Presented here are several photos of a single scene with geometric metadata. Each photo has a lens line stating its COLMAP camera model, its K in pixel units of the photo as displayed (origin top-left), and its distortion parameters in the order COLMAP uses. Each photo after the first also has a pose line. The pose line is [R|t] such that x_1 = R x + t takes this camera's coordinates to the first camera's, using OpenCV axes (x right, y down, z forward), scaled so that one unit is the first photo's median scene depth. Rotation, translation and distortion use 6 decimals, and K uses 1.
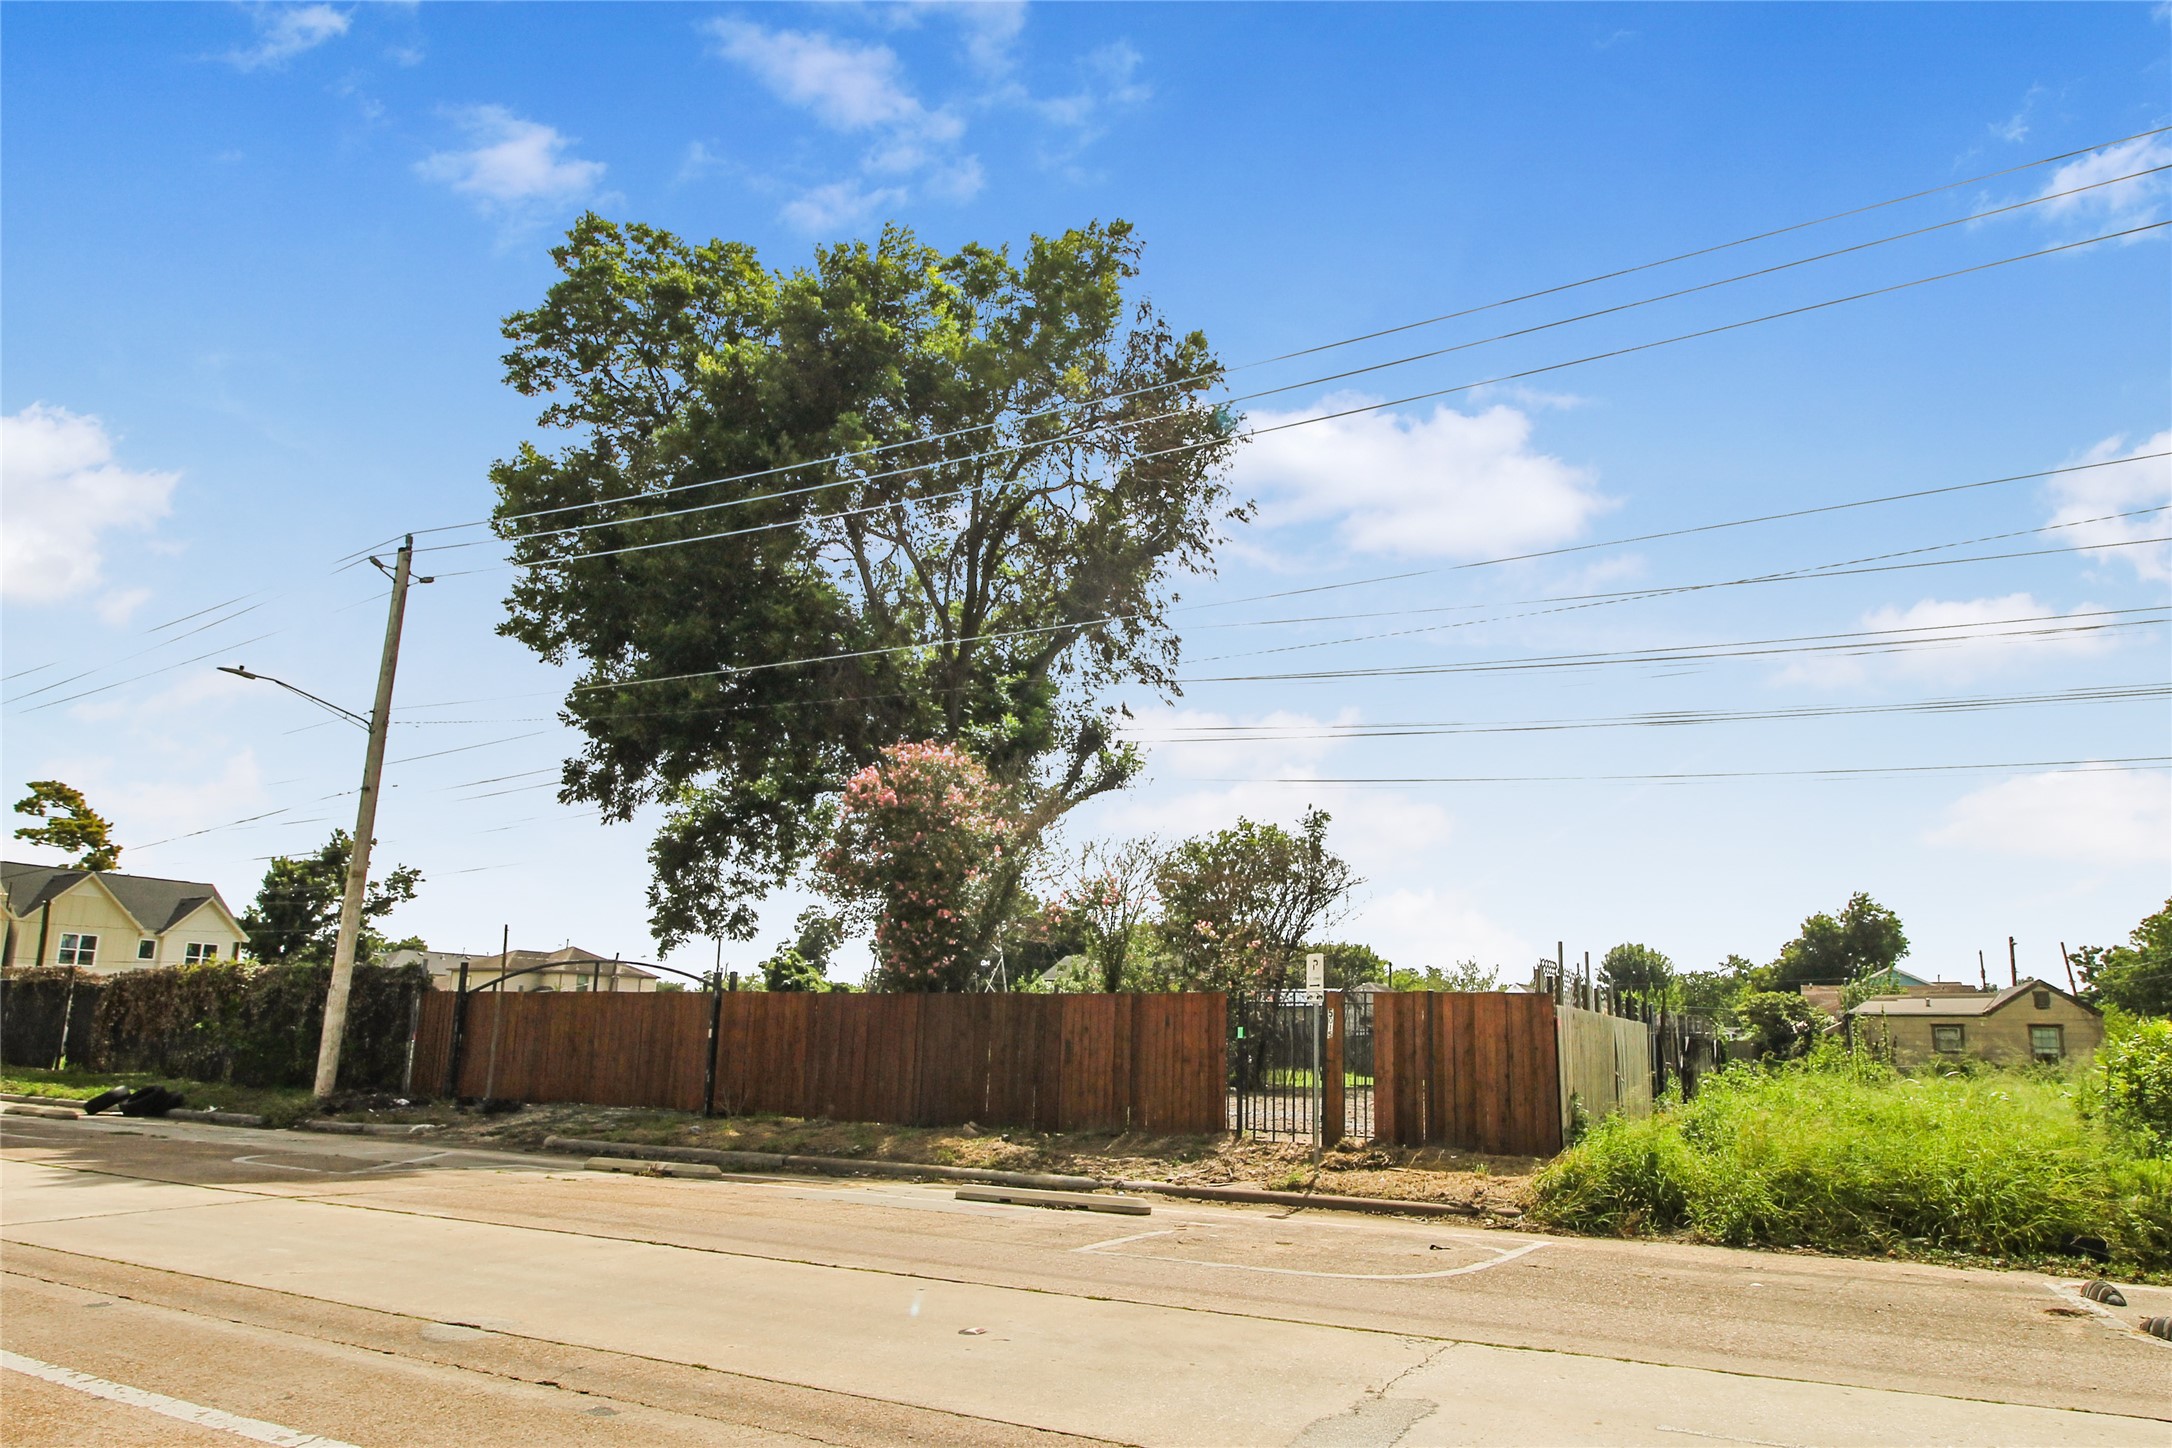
lens RADIAL K [[1547.7, 0, 1084.0], [0, 1547.7, 723.2], [0, 0, 1]] dist [0.031052, 0.002073]
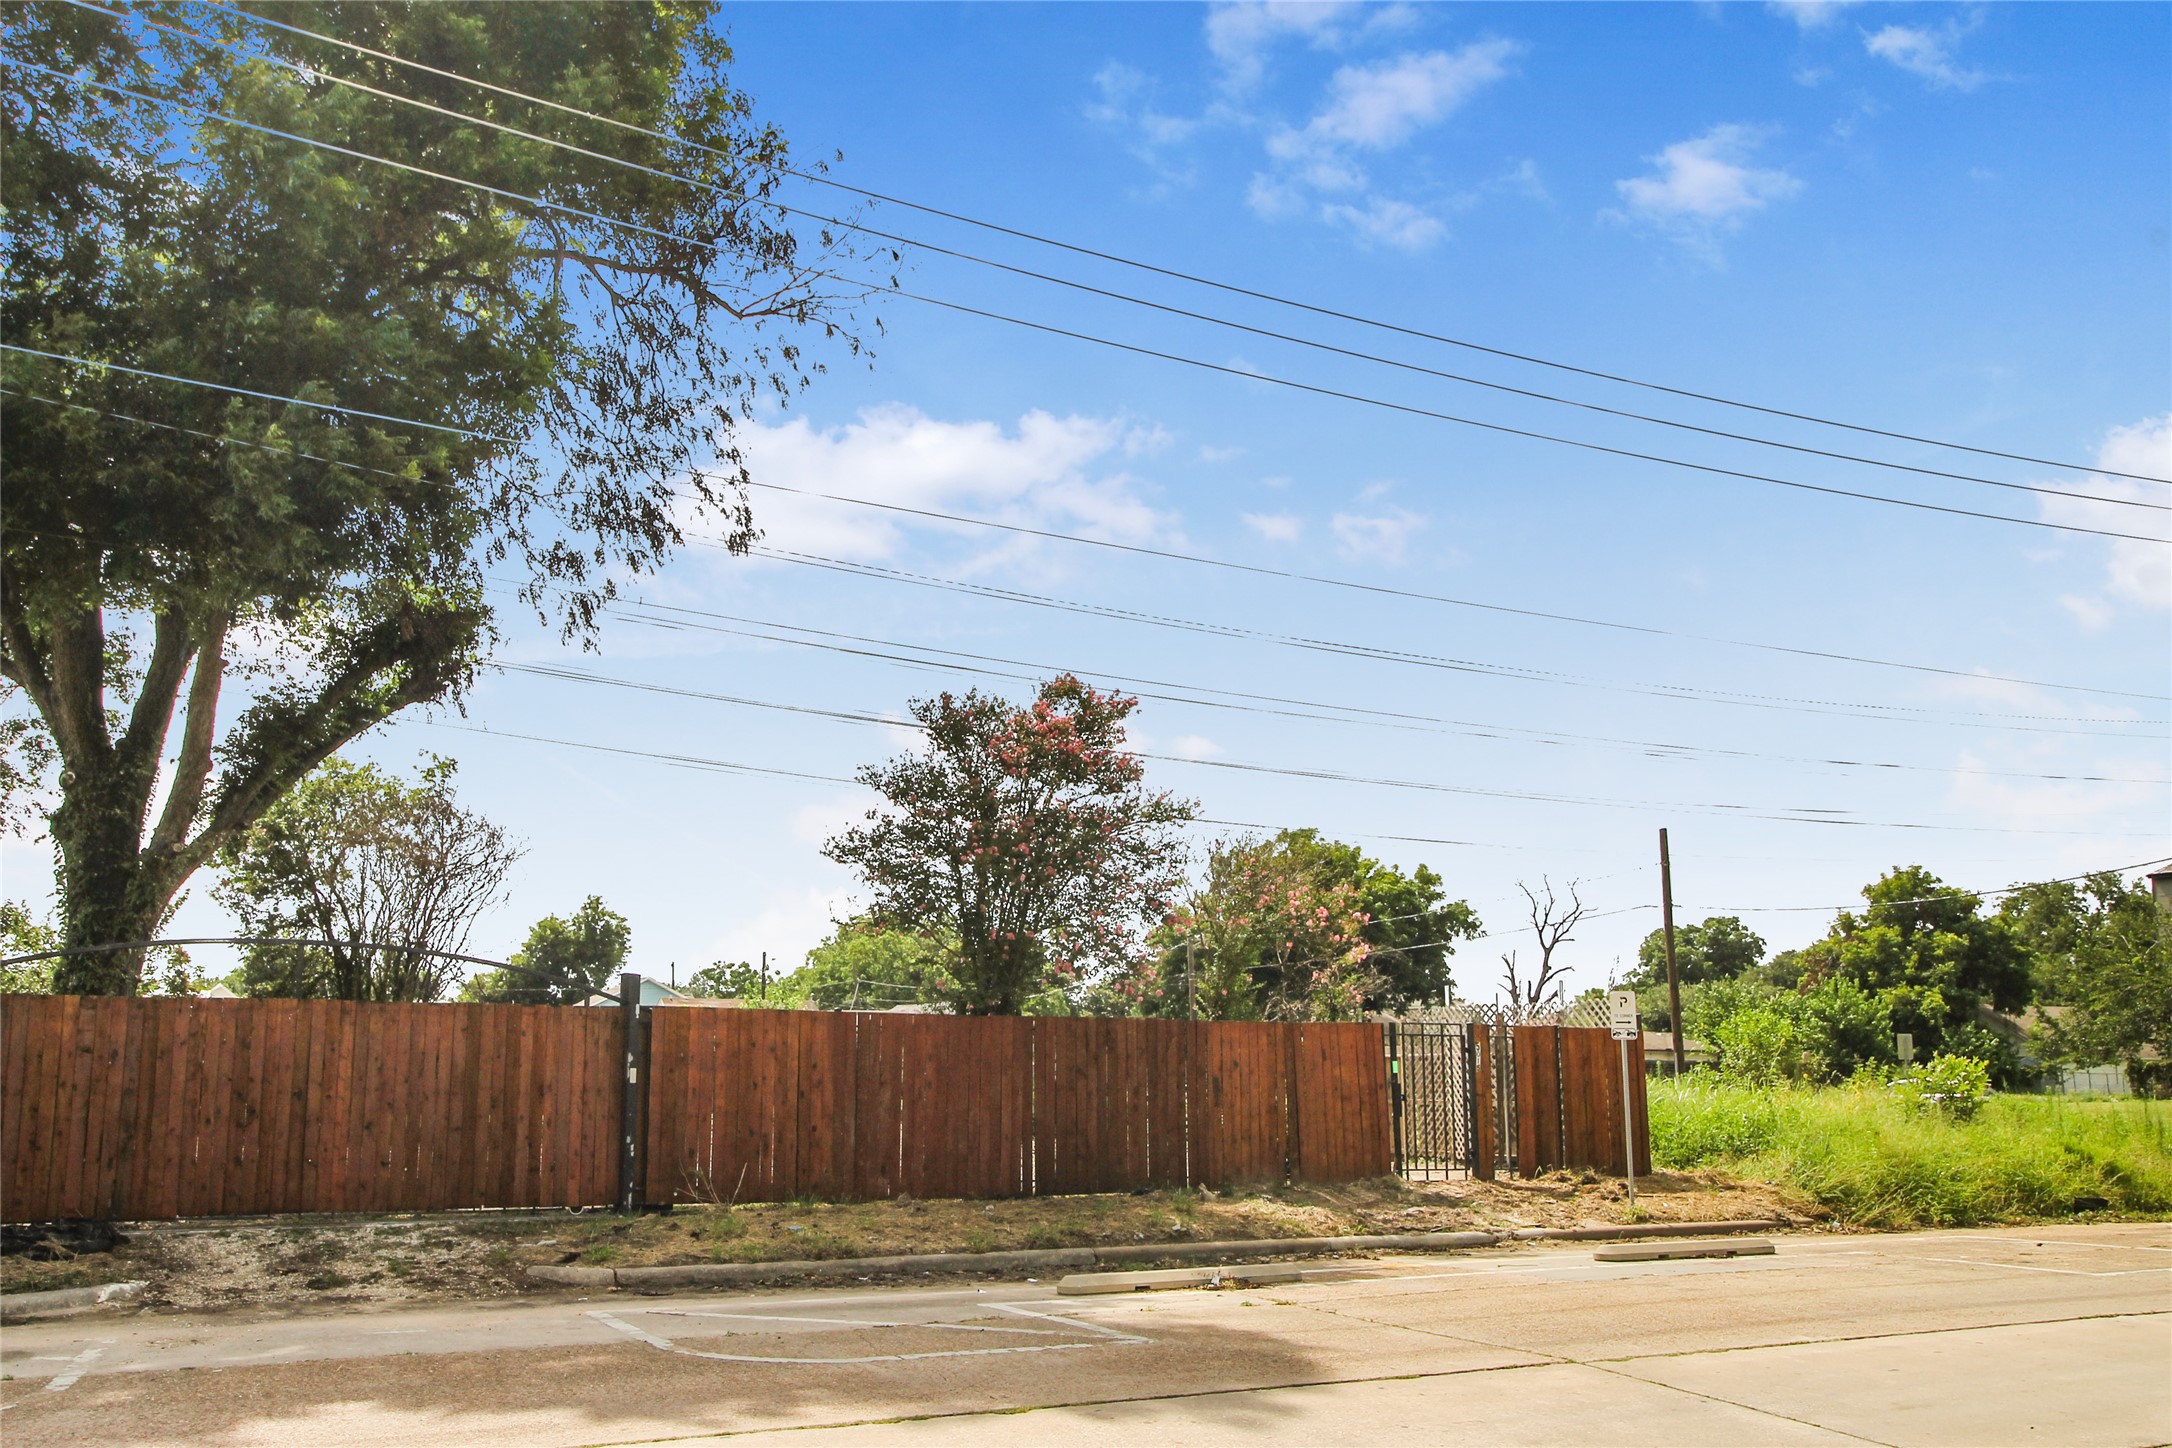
lens RADIAL K [[1856.5, 0, 1083.9], [0, 1856.5, 725.5], [0, 0, 1]] dist [0.044028, 0.000277]
pose [[0.521990, 0.140466, 0.841306, -0.929127], [-0.165348, 0.984300, -0.061750, 0.093409], [-0.836771, -0.106875, 0.537021, 0.553375]]
